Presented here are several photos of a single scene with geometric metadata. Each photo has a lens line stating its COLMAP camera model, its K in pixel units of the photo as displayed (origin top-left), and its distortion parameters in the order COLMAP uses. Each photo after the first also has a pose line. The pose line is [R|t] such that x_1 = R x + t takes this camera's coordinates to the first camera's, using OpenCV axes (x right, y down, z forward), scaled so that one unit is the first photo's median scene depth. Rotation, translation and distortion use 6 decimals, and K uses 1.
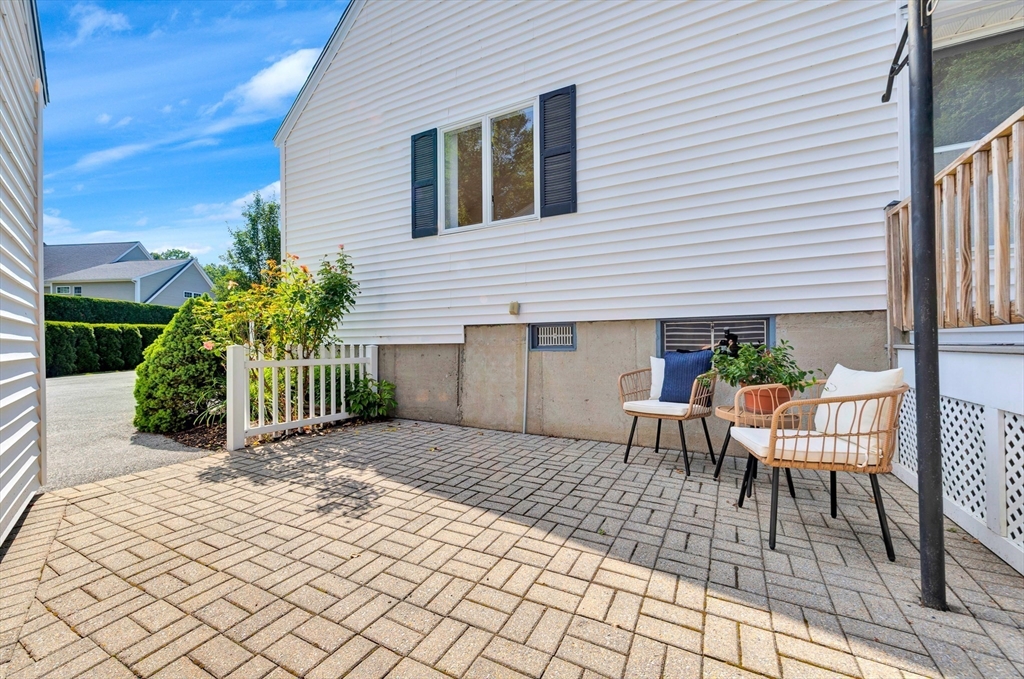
lens RADIAL K [[401.1, 0, 507.7], [0, 401.1, 339.5], [0, 0, 1]] dist [0.009038, 0.000065]
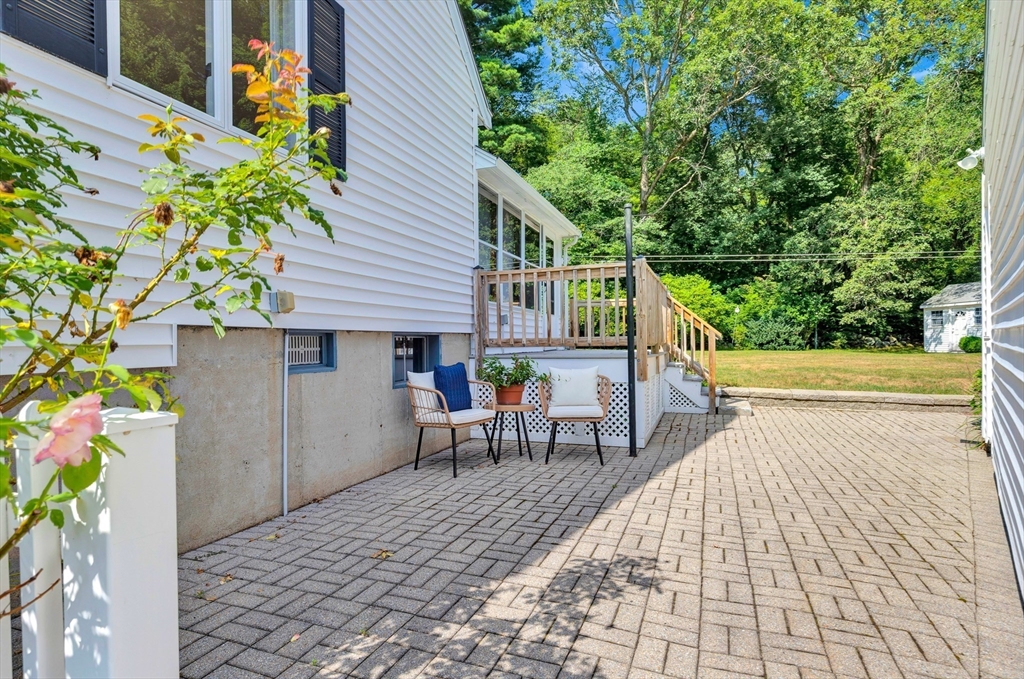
lens RADIAL K [[550.0, 0, 506.6], [0, 550.0, 344.6], [0, 0, 1]] dist [0.001648, -0.000402]
pose [[-0.121259, 0.010056, 0.992570, -1.228266], [0.005223, 0.999941, -0.009492, -0.010600], [-0.992607, 0.004033, -0.121305, 1.178151]]
